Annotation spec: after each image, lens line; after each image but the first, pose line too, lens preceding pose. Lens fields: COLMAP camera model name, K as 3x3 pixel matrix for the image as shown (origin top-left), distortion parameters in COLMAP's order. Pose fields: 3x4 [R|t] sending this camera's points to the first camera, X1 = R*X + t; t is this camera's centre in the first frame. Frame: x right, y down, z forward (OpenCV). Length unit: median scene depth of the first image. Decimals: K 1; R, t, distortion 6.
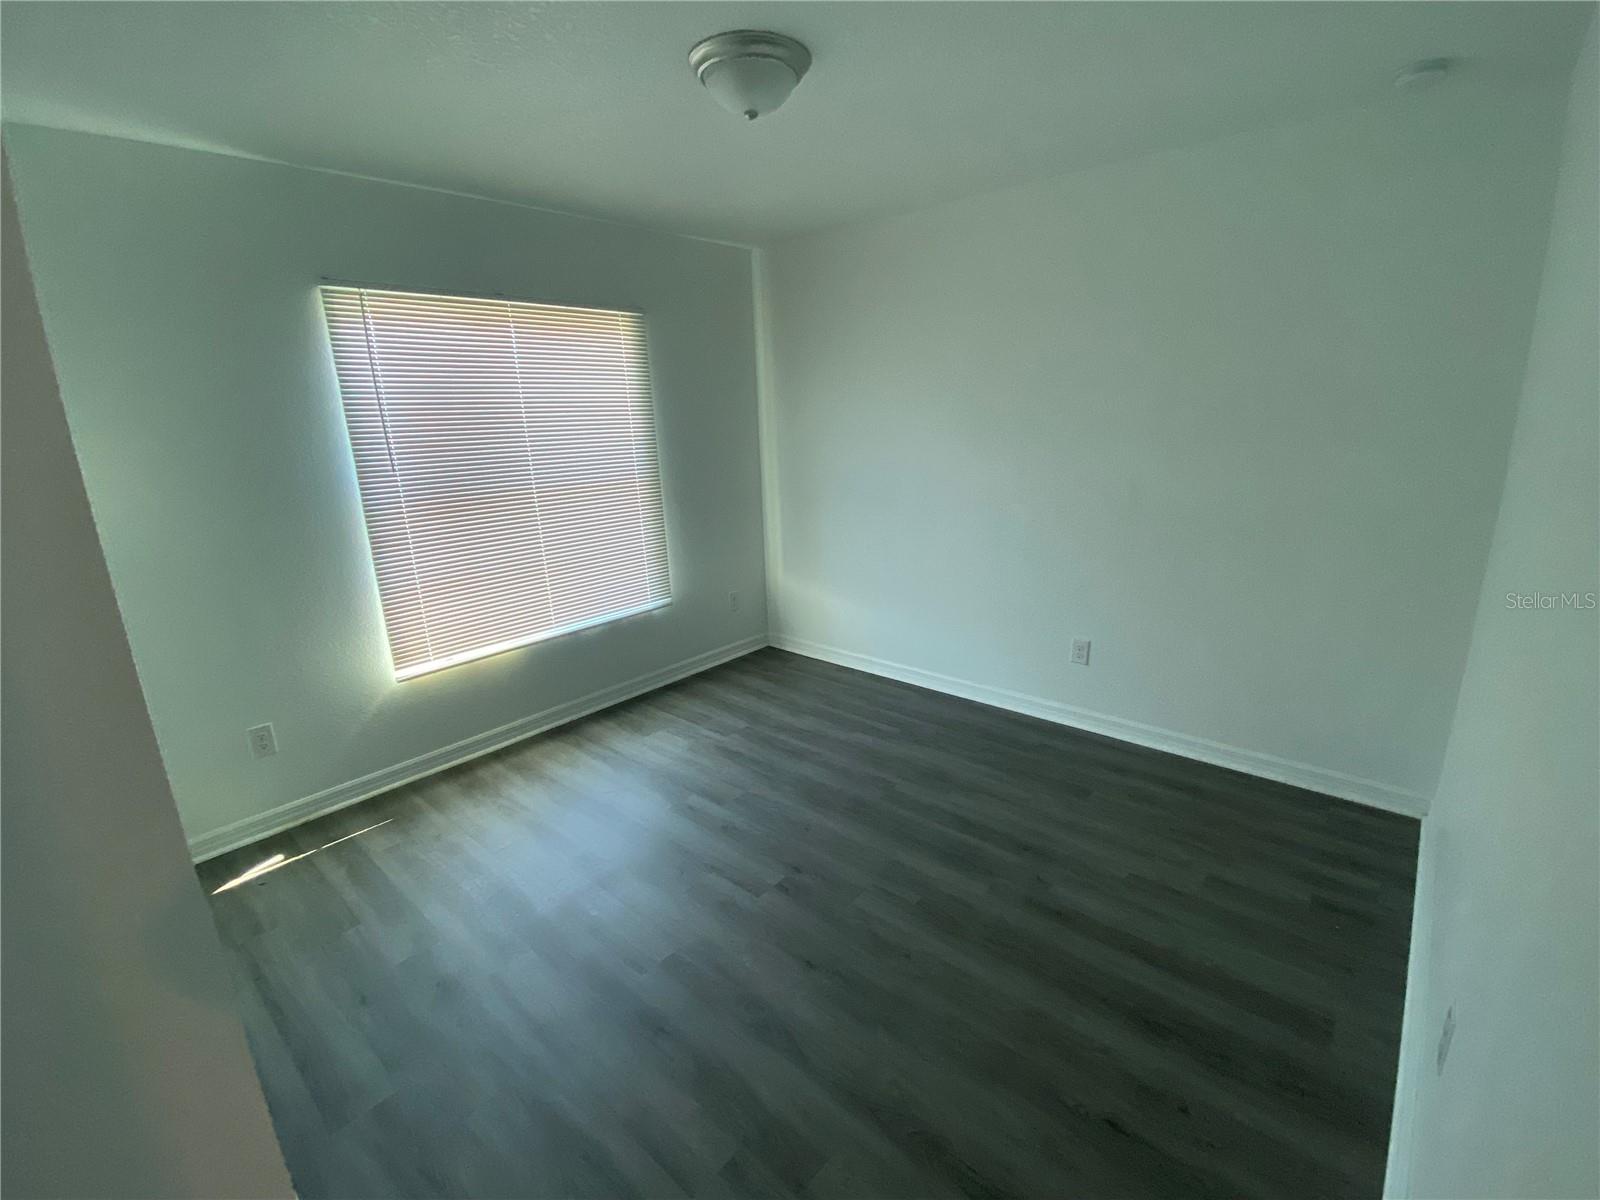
lens RADIAL K [[731.7, 0, 800.0], [0, 731.7, 600.0], [0, 0, 1]] dist [0.038524, -0.035642]
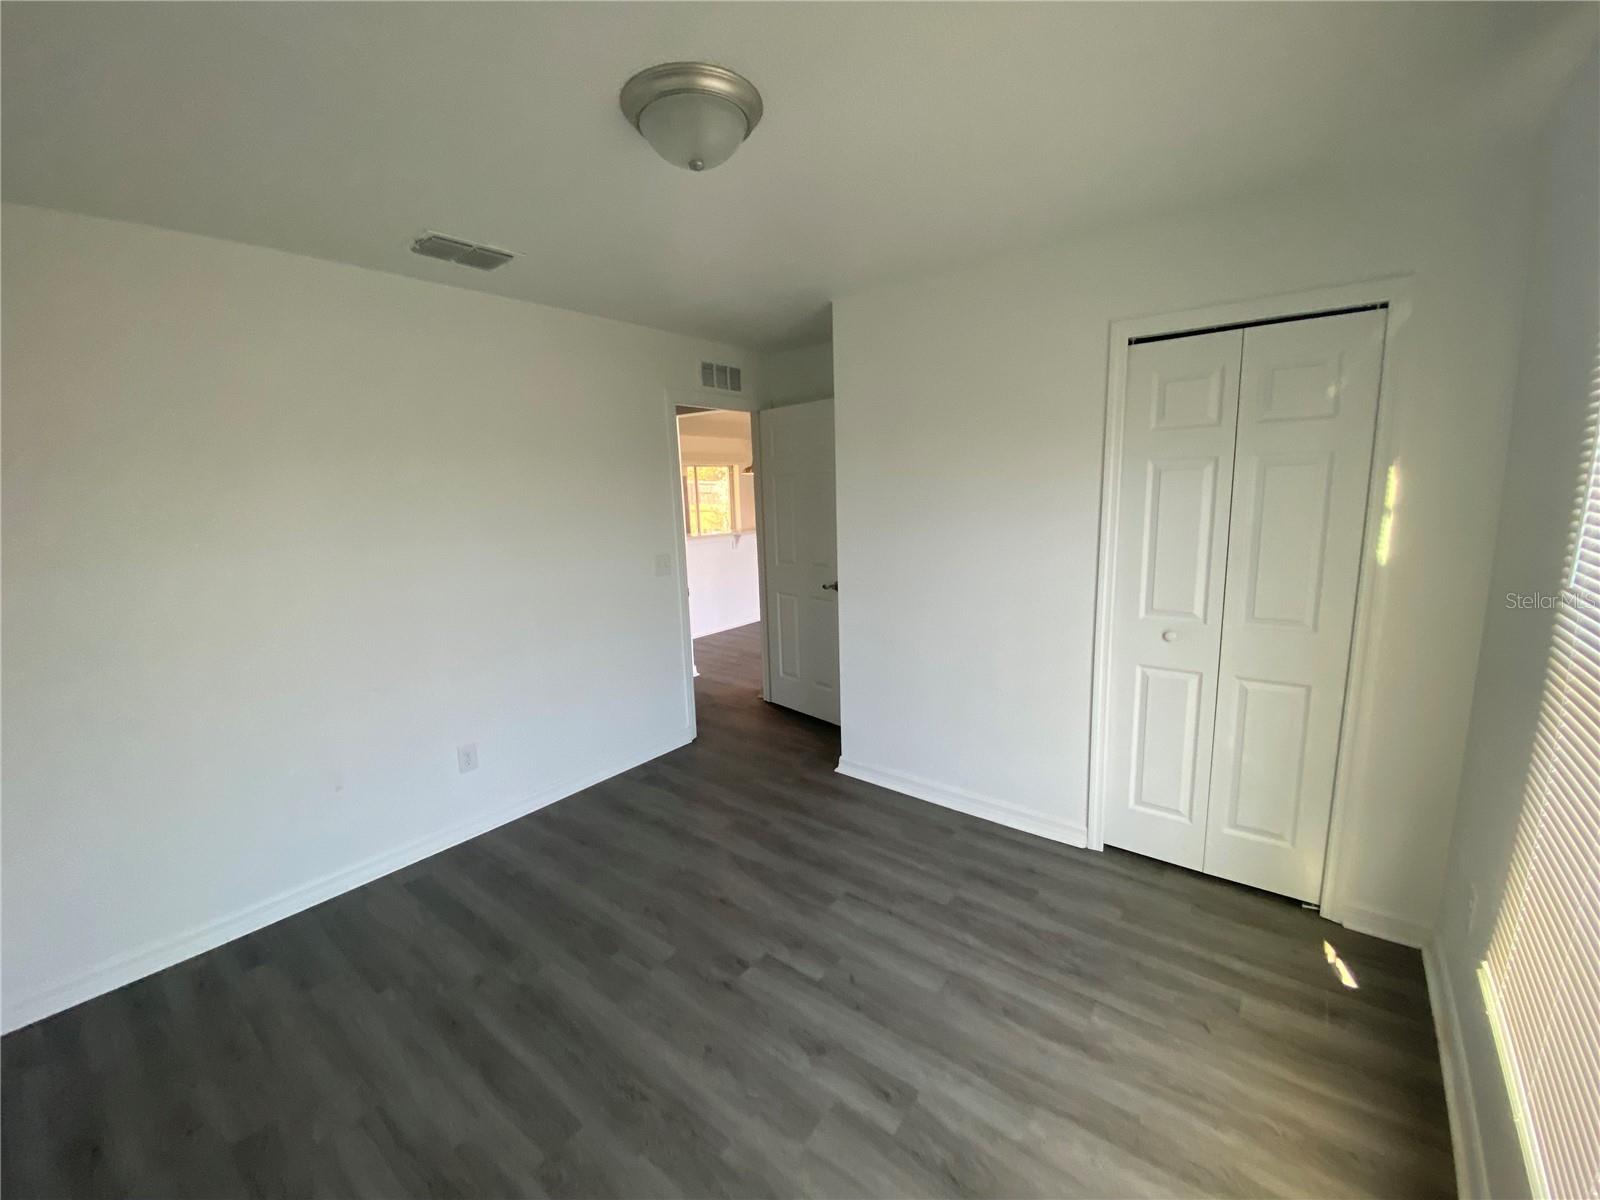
lens RADIAL K [[644.0, 0, 800.0], [0, 644.0, 600.0], [0, 0, 1]] dist [0.053806, -0.042977]
pose [[-0.996080, 0.077837, -0.042022, -0.098130], [0.053385, 0.907776, 0.416044, -0.403228], [0.070531, 0.412170, -0.908373, 1.541549]]
